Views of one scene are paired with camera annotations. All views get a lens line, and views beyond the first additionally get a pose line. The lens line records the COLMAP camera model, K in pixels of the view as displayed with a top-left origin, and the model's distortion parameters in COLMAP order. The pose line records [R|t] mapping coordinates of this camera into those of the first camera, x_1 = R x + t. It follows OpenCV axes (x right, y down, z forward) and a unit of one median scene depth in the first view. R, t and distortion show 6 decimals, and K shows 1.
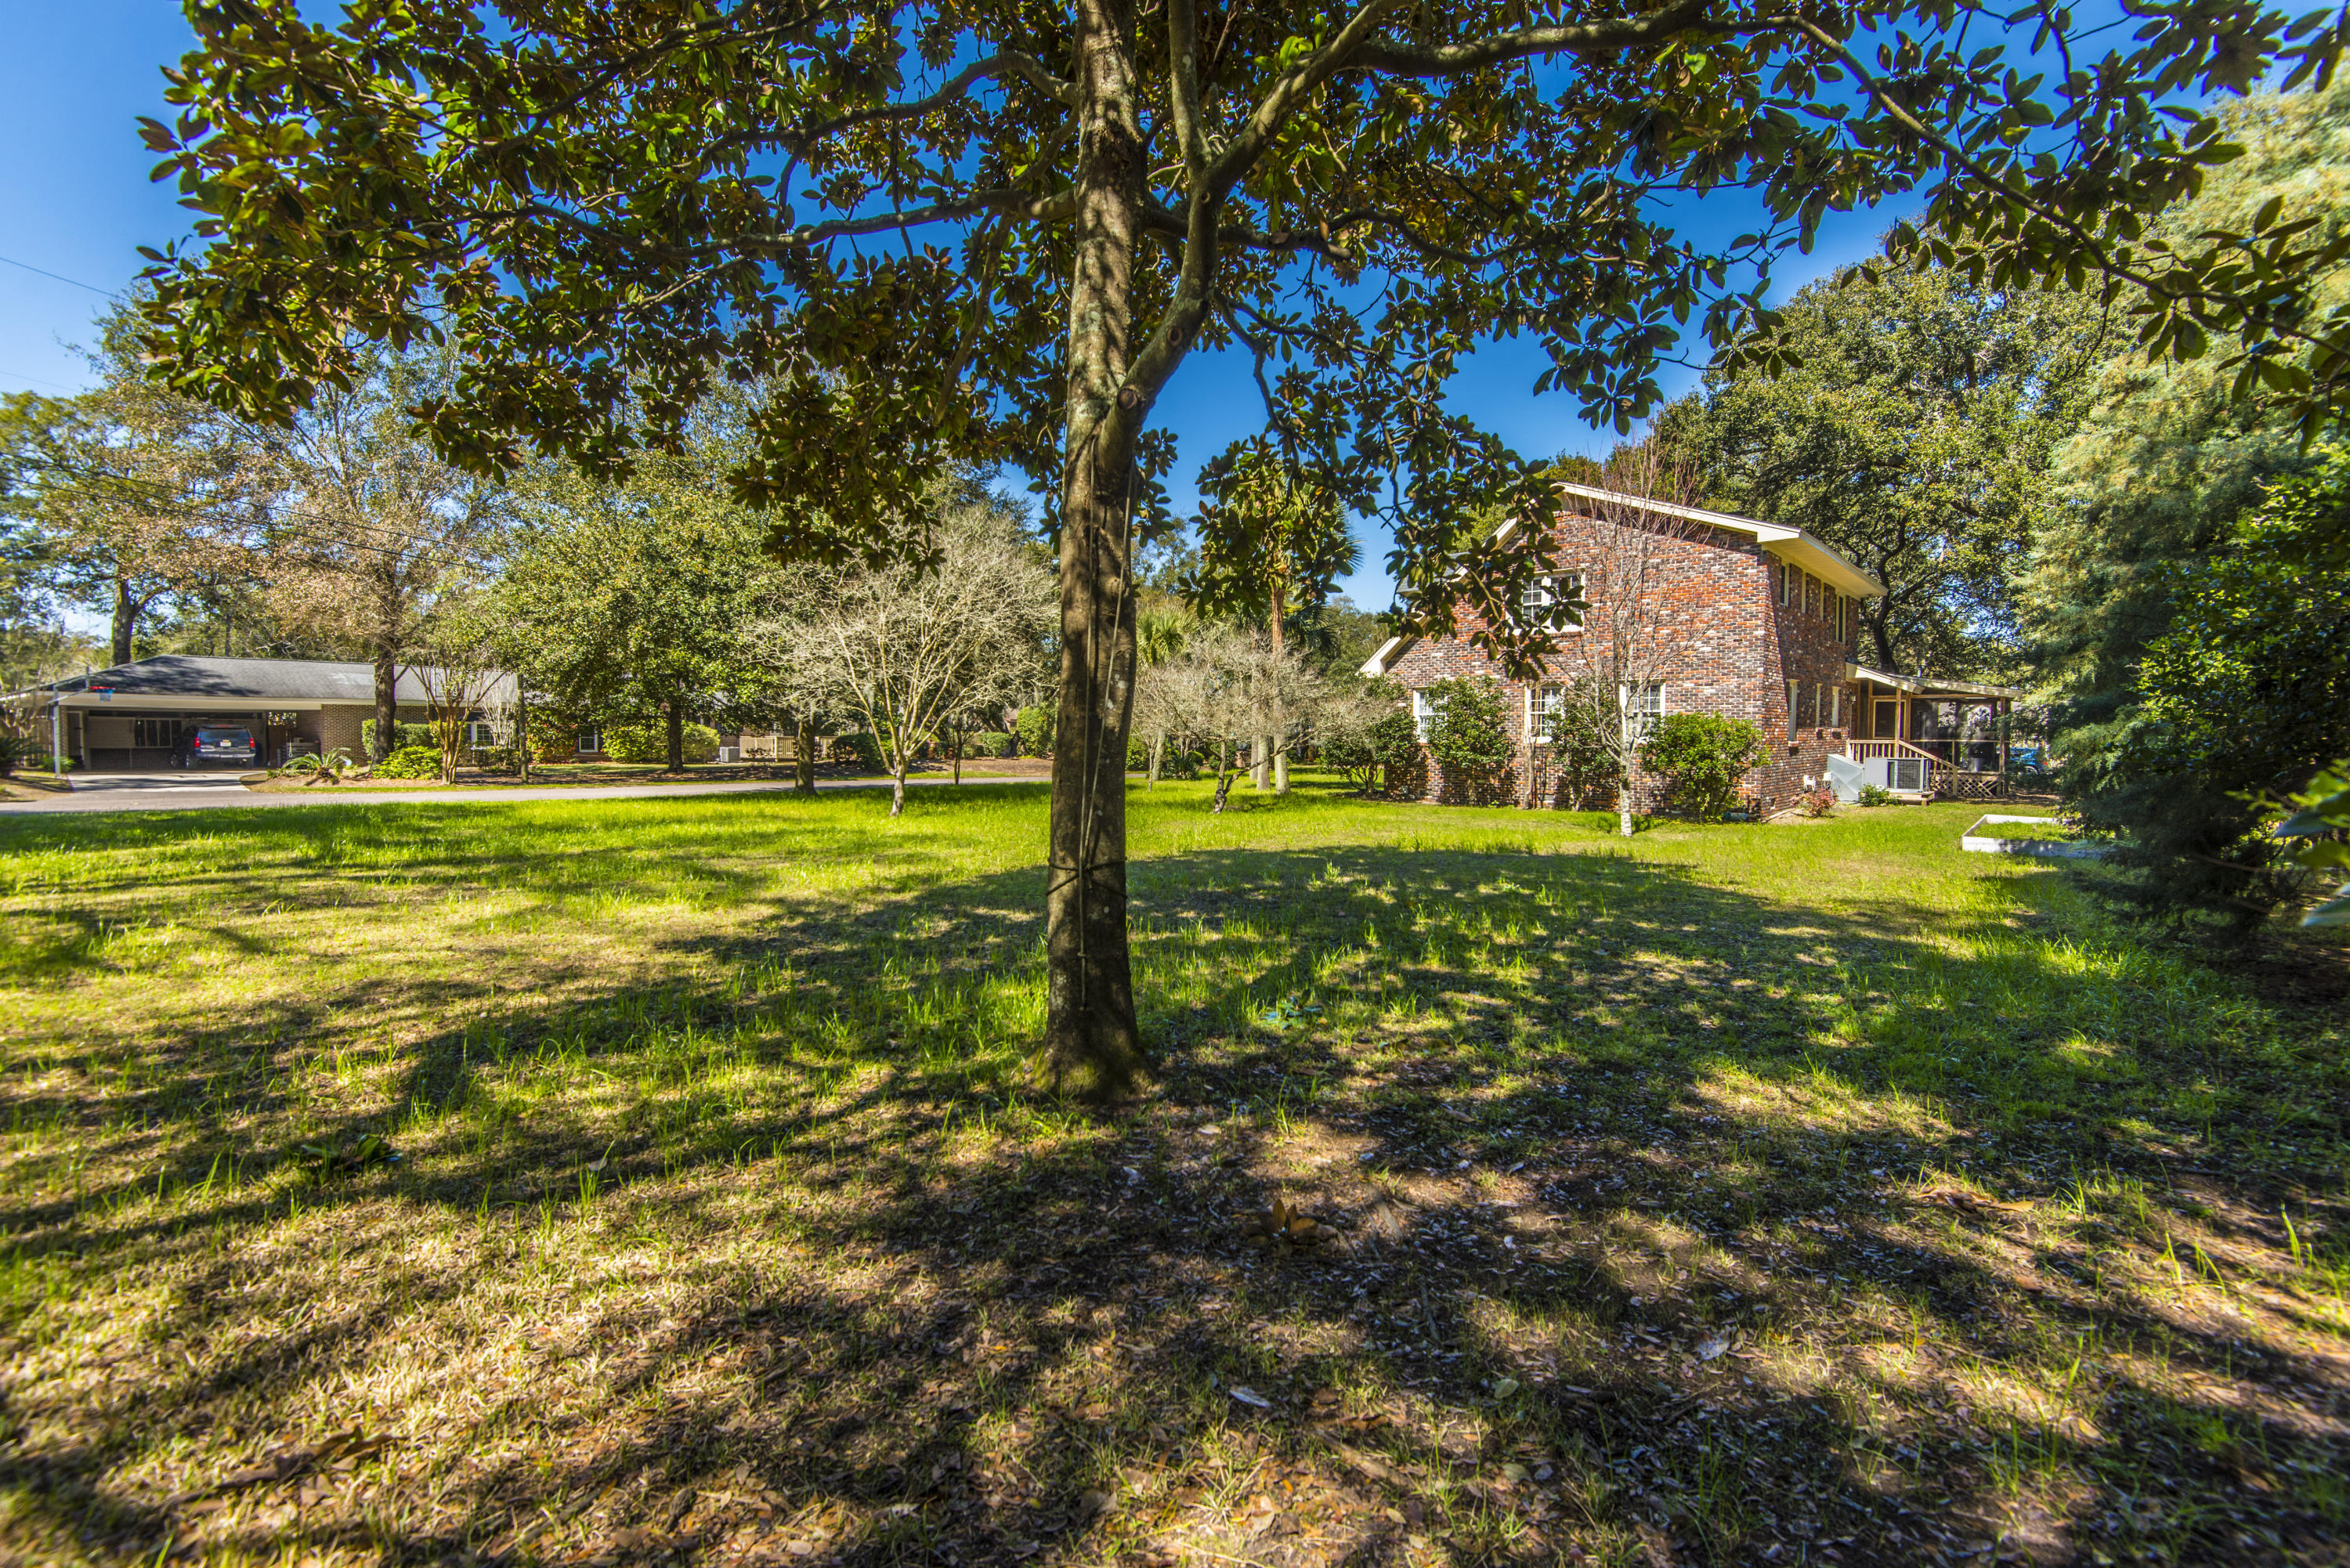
lens RADIAL K [[1066.3, 0, 1165.4], [0, 1066.3, 782.6], [0, 0, 1]] dist [0.006694, -0.003467]
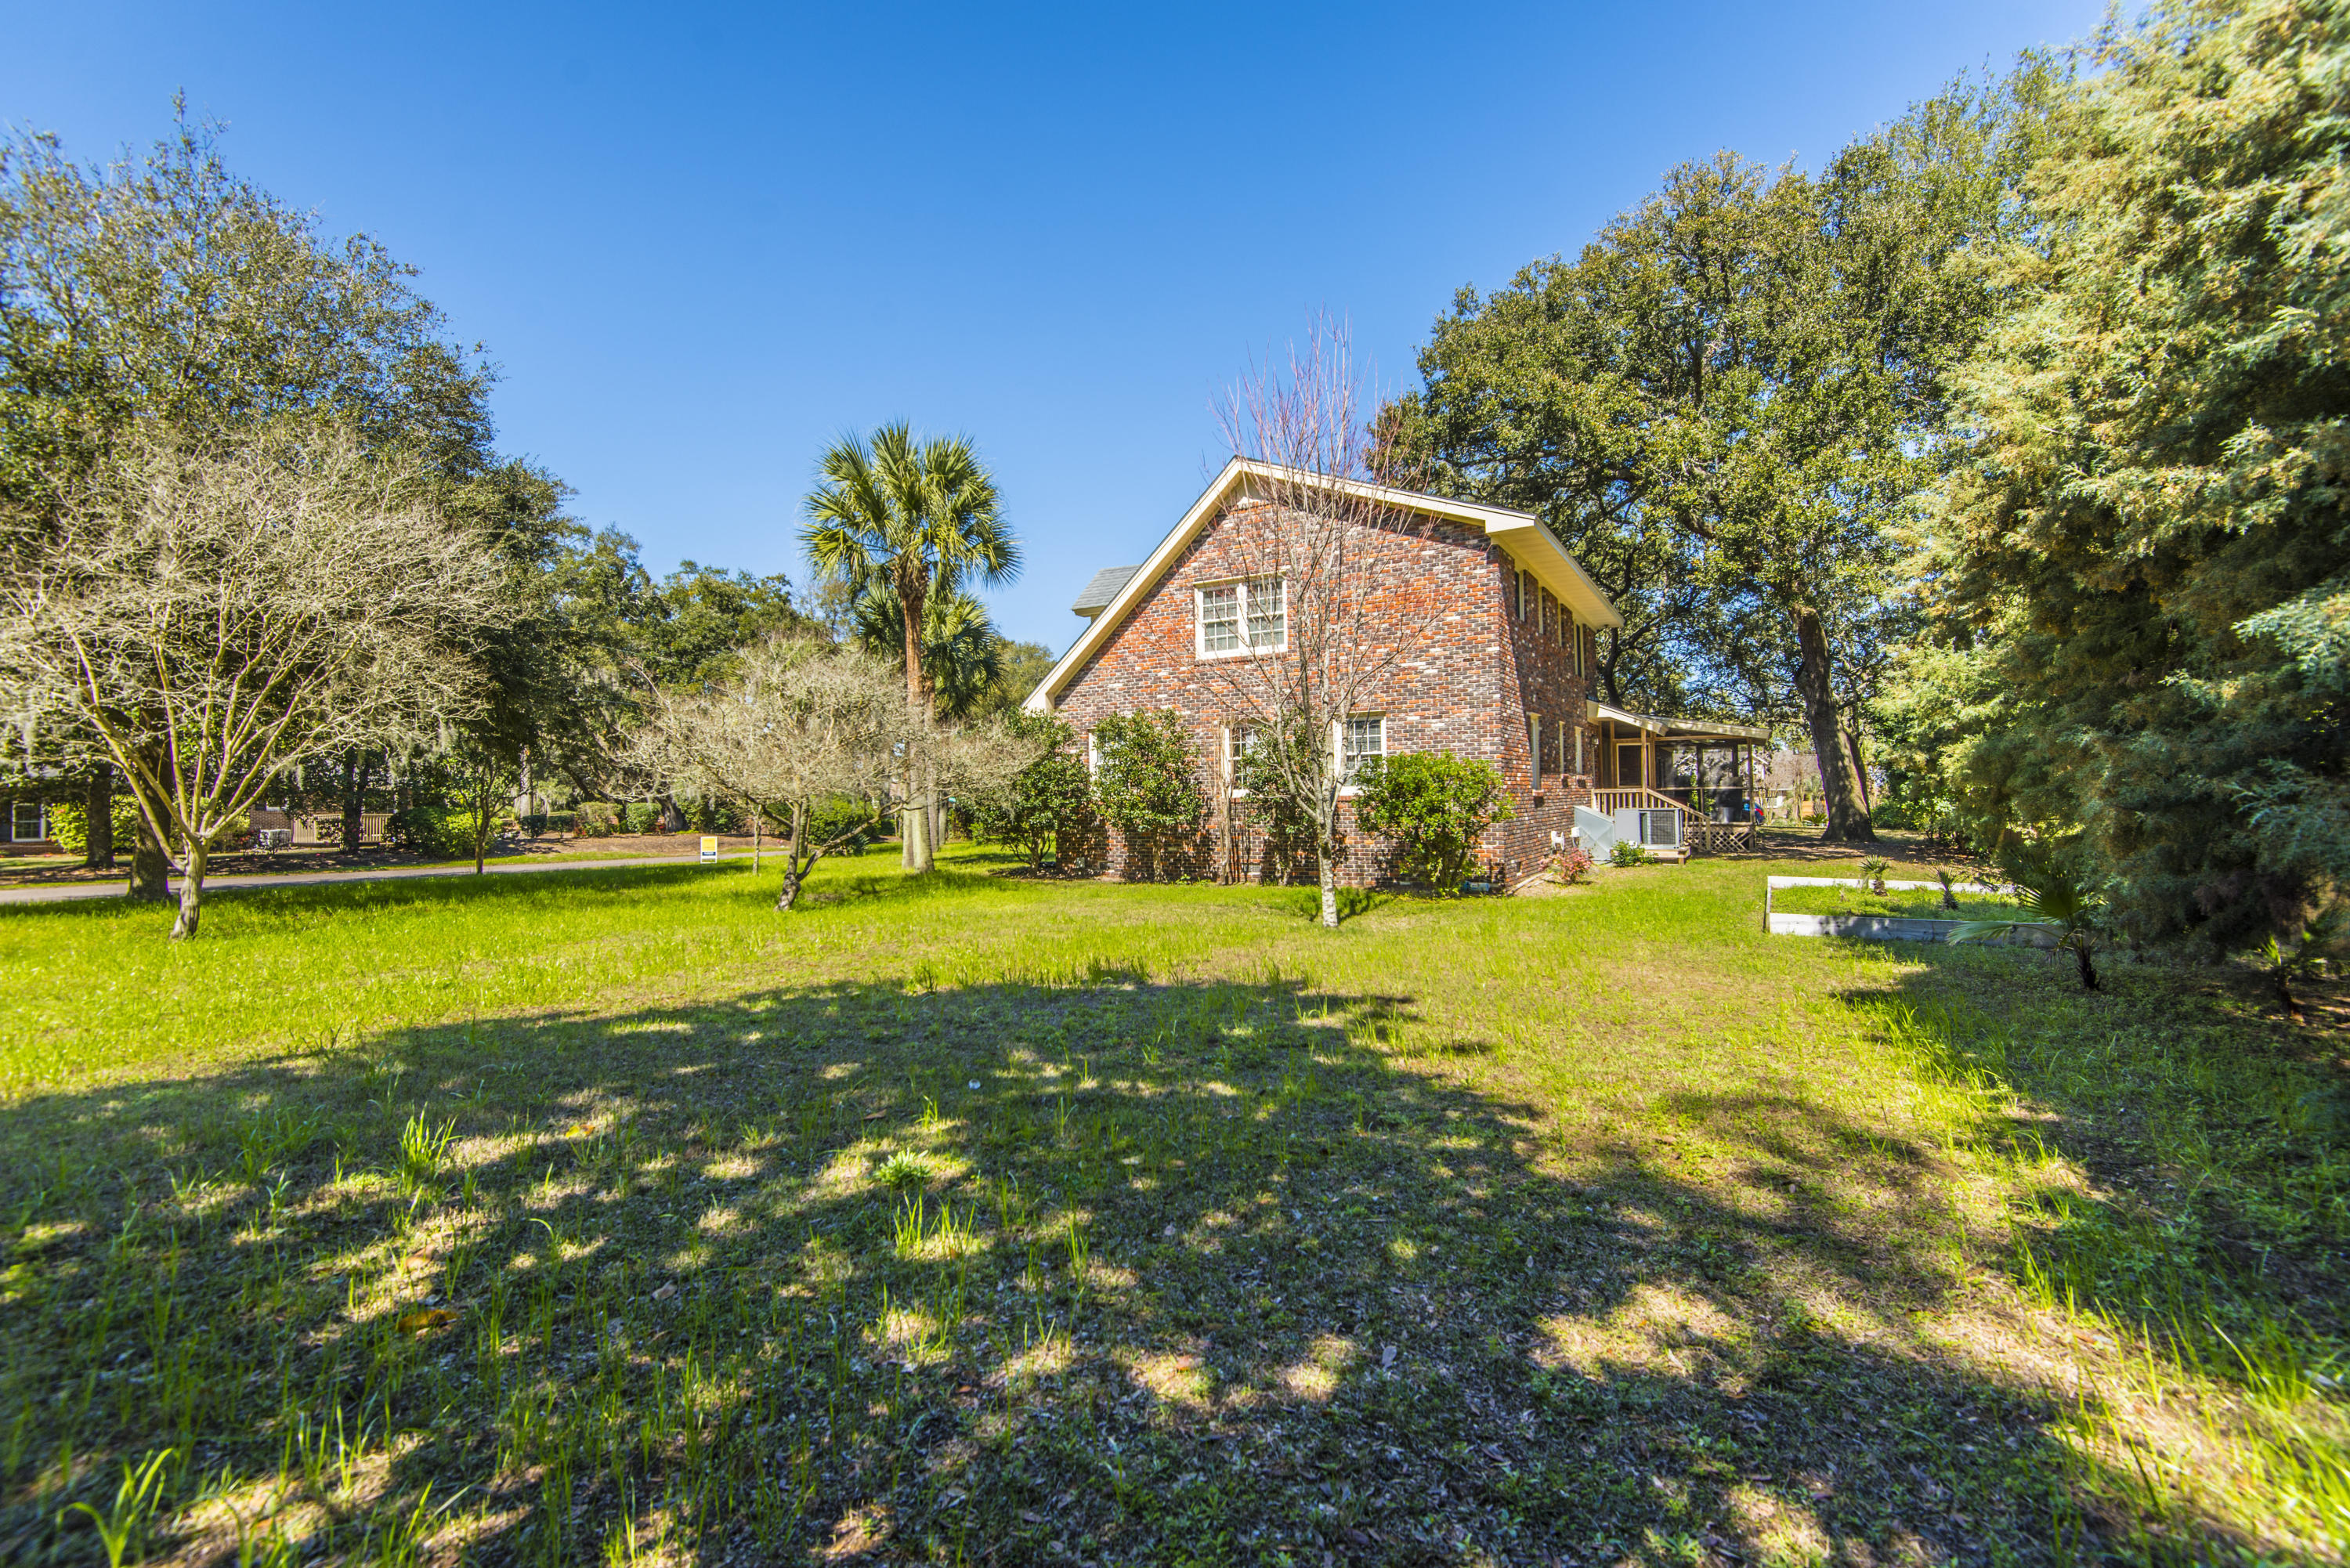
lens RADIAL K [[1066.3, 0, 1175.4], [0, 1066.3, 789.2], [0, 0, 1]] dist [0.006694, -0.003467]
pose [[0.977458, -0.015844, 0.210536, 0.145174], [0.028084, 0.998076, -0.055274, -0.002024], [-0.209255, 0.059940, 0.976022, 0.261396]]
